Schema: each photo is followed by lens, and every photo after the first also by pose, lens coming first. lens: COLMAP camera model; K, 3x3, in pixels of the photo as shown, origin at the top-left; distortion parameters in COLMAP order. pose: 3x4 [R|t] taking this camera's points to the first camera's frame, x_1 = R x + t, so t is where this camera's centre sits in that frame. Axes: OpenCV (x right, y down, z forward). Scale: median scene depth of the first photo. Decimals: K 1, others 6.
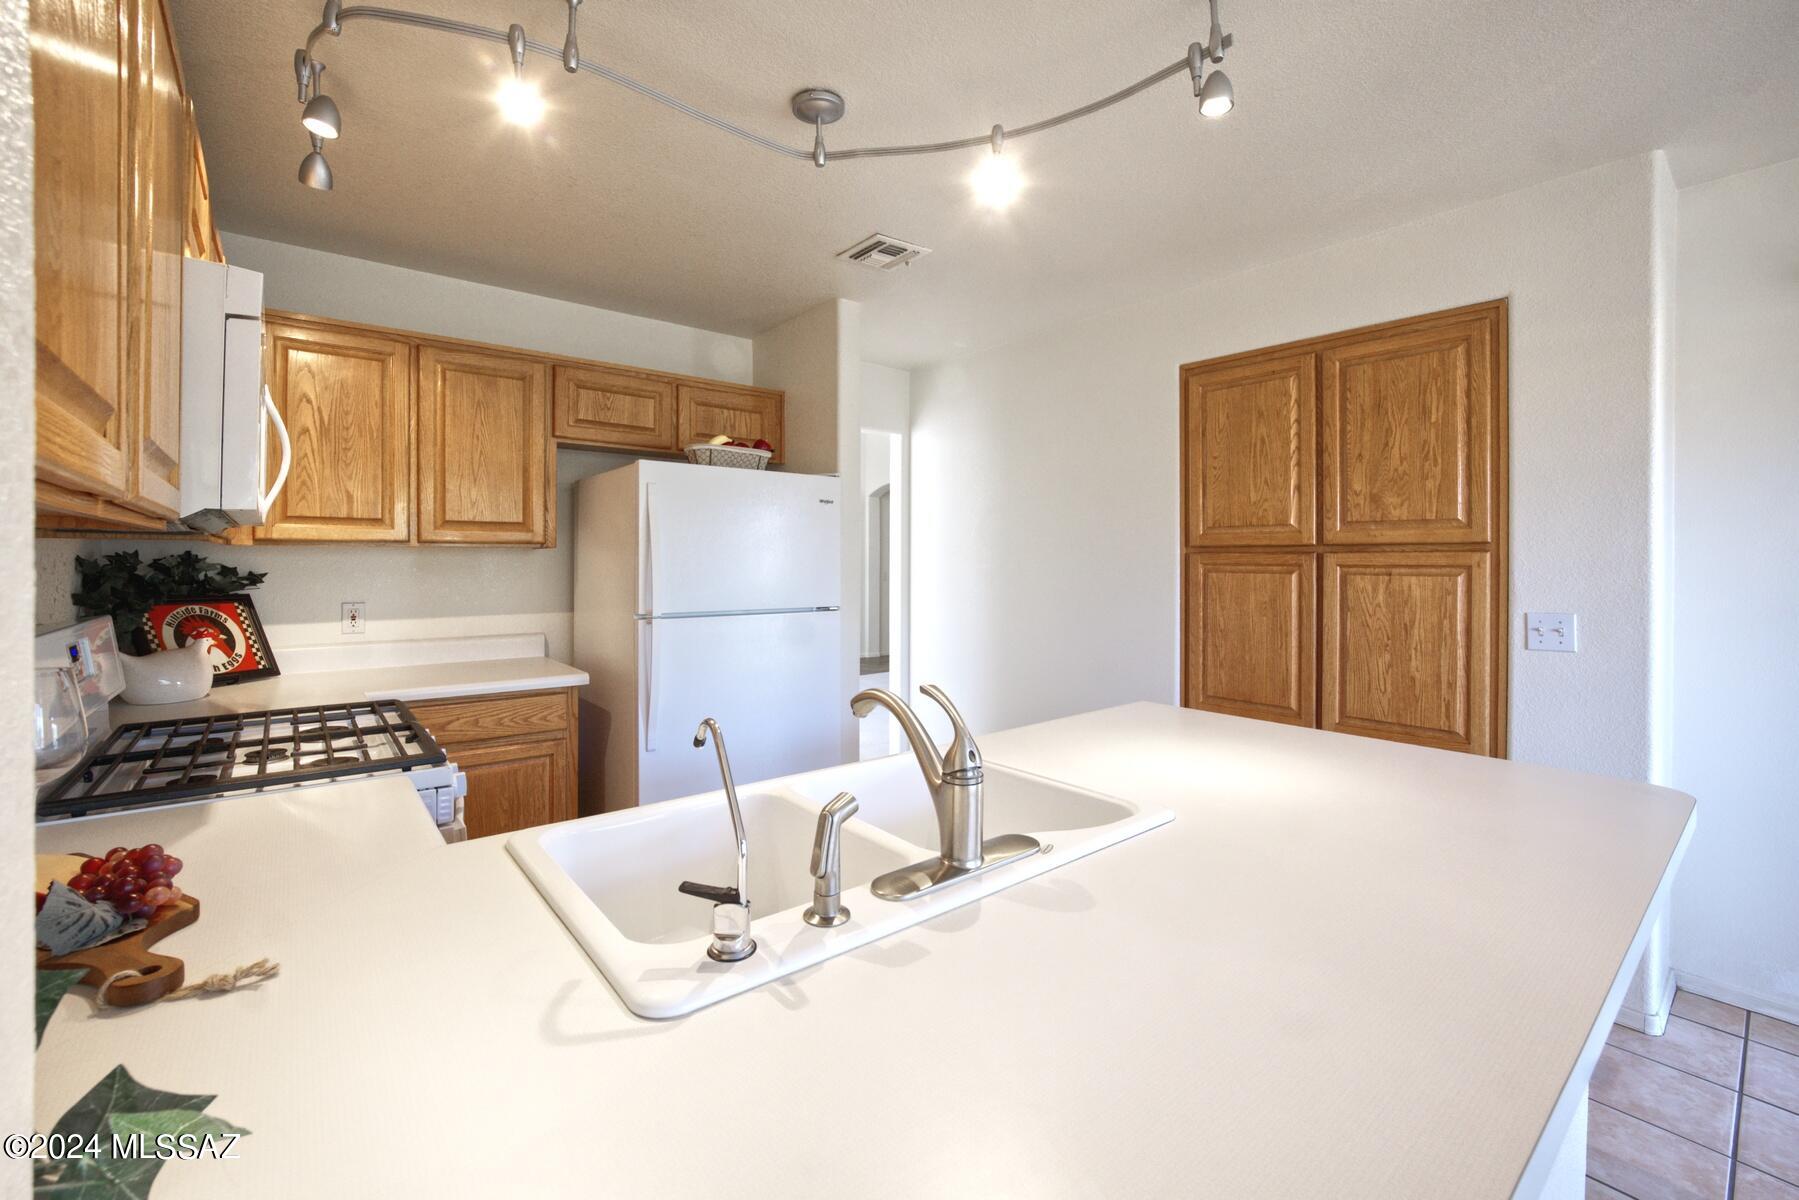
lens RADIAL K [[754.7, 0, 905.6], [0, 754.7, 561.4], [0, 0, 1]] dist [-0.019846, 0.000163]
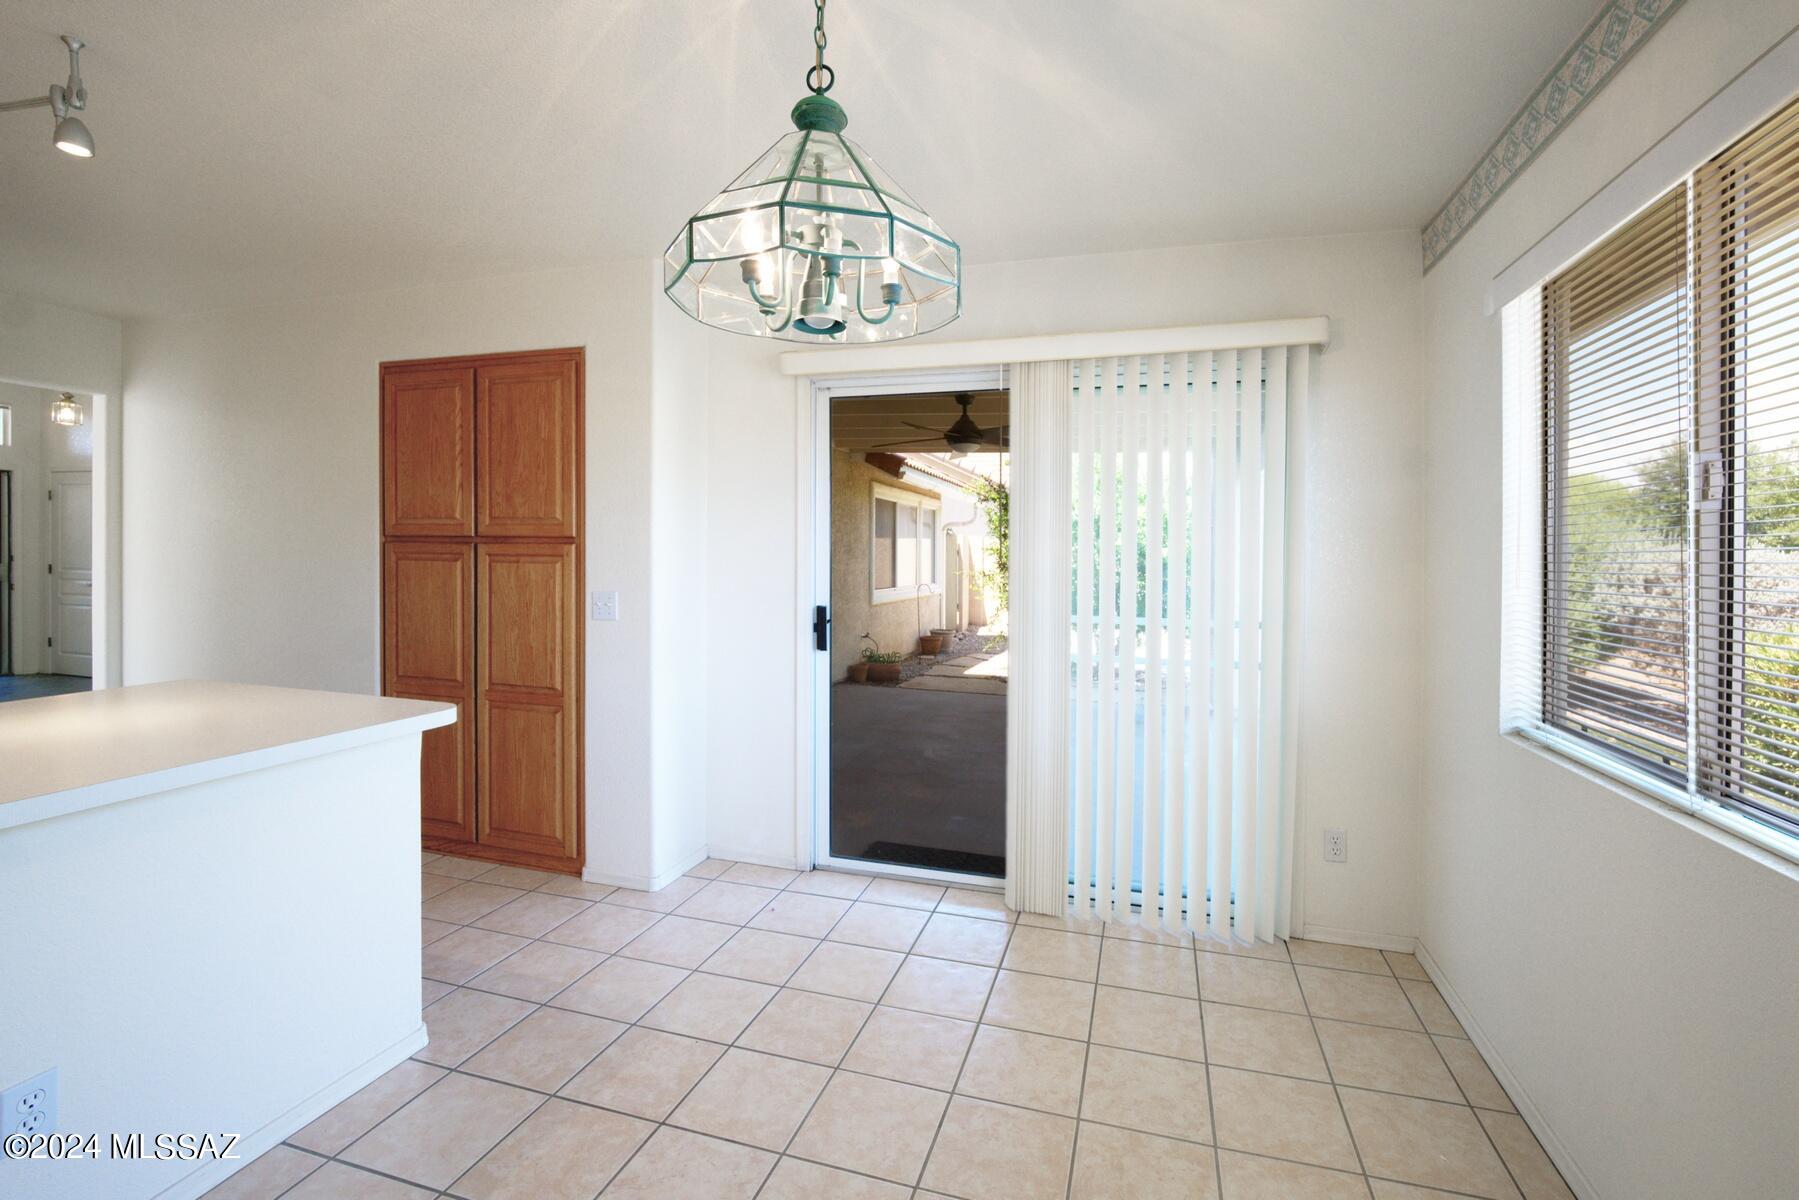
lens RADIAL K [[754.7, 0, 896.9], [0, 754.7, 539.2], [0, 0, 1]] dist [-0.019846, 0.000163]
pose [[0.823788, 0.002980, 0.566890, 0.450953], [-0.002749, 0.999995, -0.001261, -0.018798], [-0.566891, -0.000520, 0.823793, -0.324853]]
